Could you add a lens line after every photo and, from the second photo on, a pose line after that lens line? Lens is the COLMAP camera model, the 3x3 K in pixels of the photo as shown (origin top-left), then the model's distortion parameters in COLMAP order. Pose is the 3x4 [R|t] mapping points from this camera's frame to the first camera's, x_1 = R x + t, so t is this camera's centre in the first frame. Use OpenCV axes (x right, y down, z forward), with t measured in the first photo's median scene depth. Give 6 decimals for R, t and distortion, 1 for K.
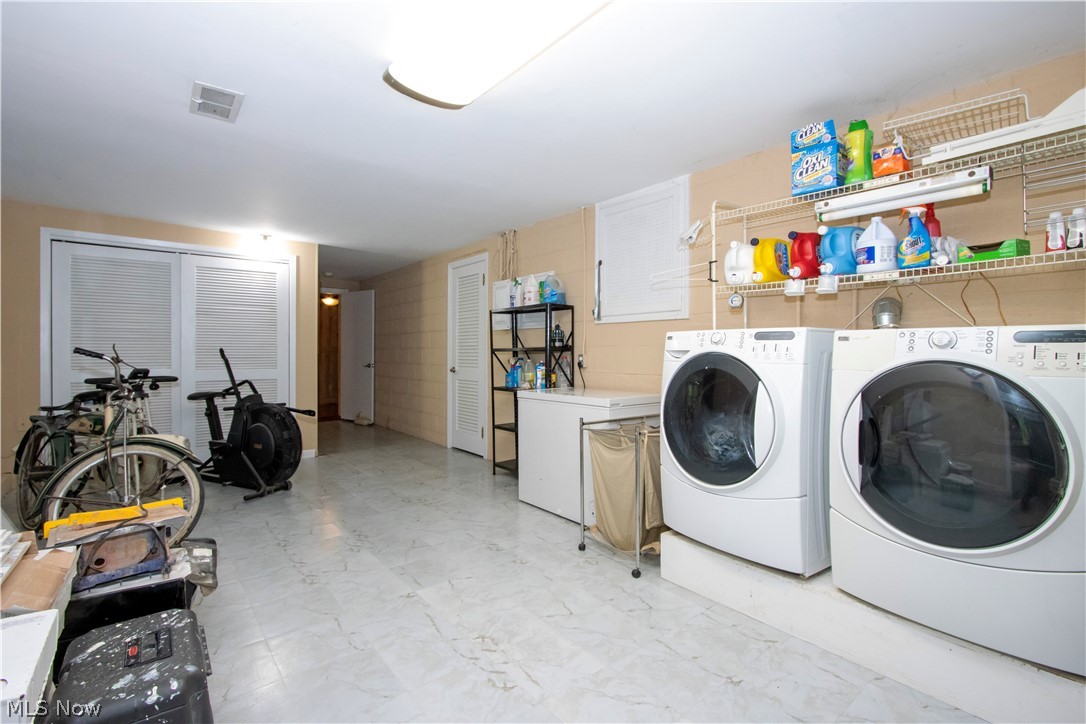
lens RADIAL K [[501.9, 0, 543.5], [0, 501.9, 358.6], [0, 0, 1]] dist [-0.012542, 0.000424]
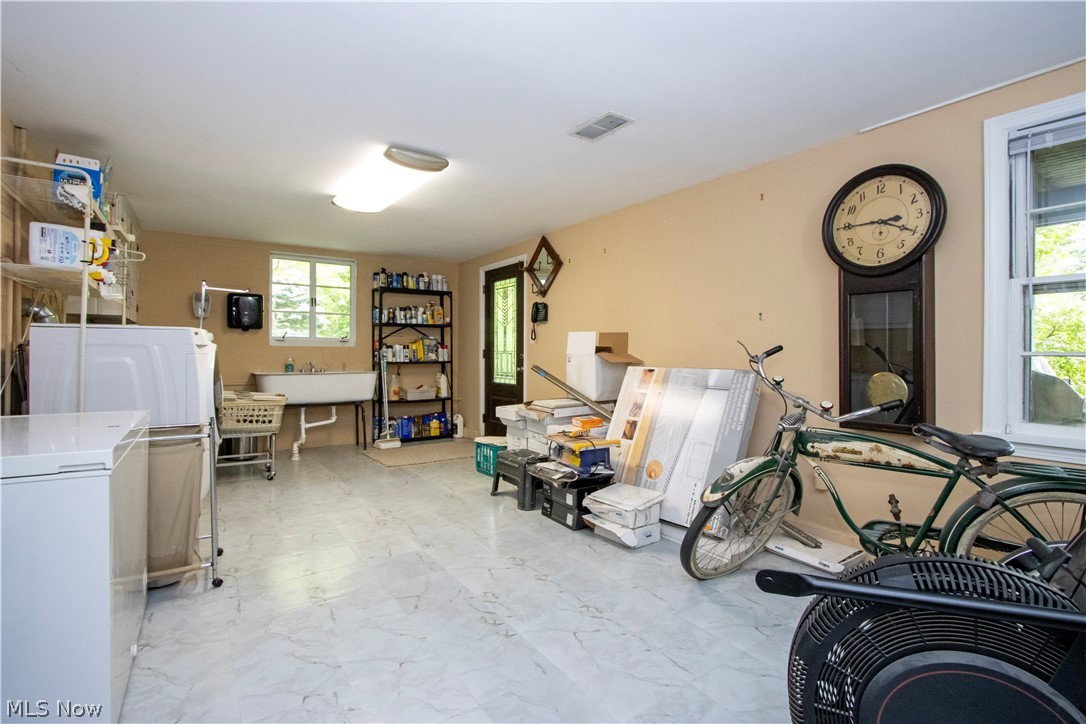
lens RADIAL K [[501.9, 0, 541.9], [0, 501.9, 355.9], [0, 0, 1]] dist [-0.012542, 0.000424]
pose [[-0.997910, -0.009181, 0.063958, -0.564630], [-0.008398, 0.999887, 0.012504, -0.011808], [-0.064066, 0.011941, -0.997874, 1.993061]]
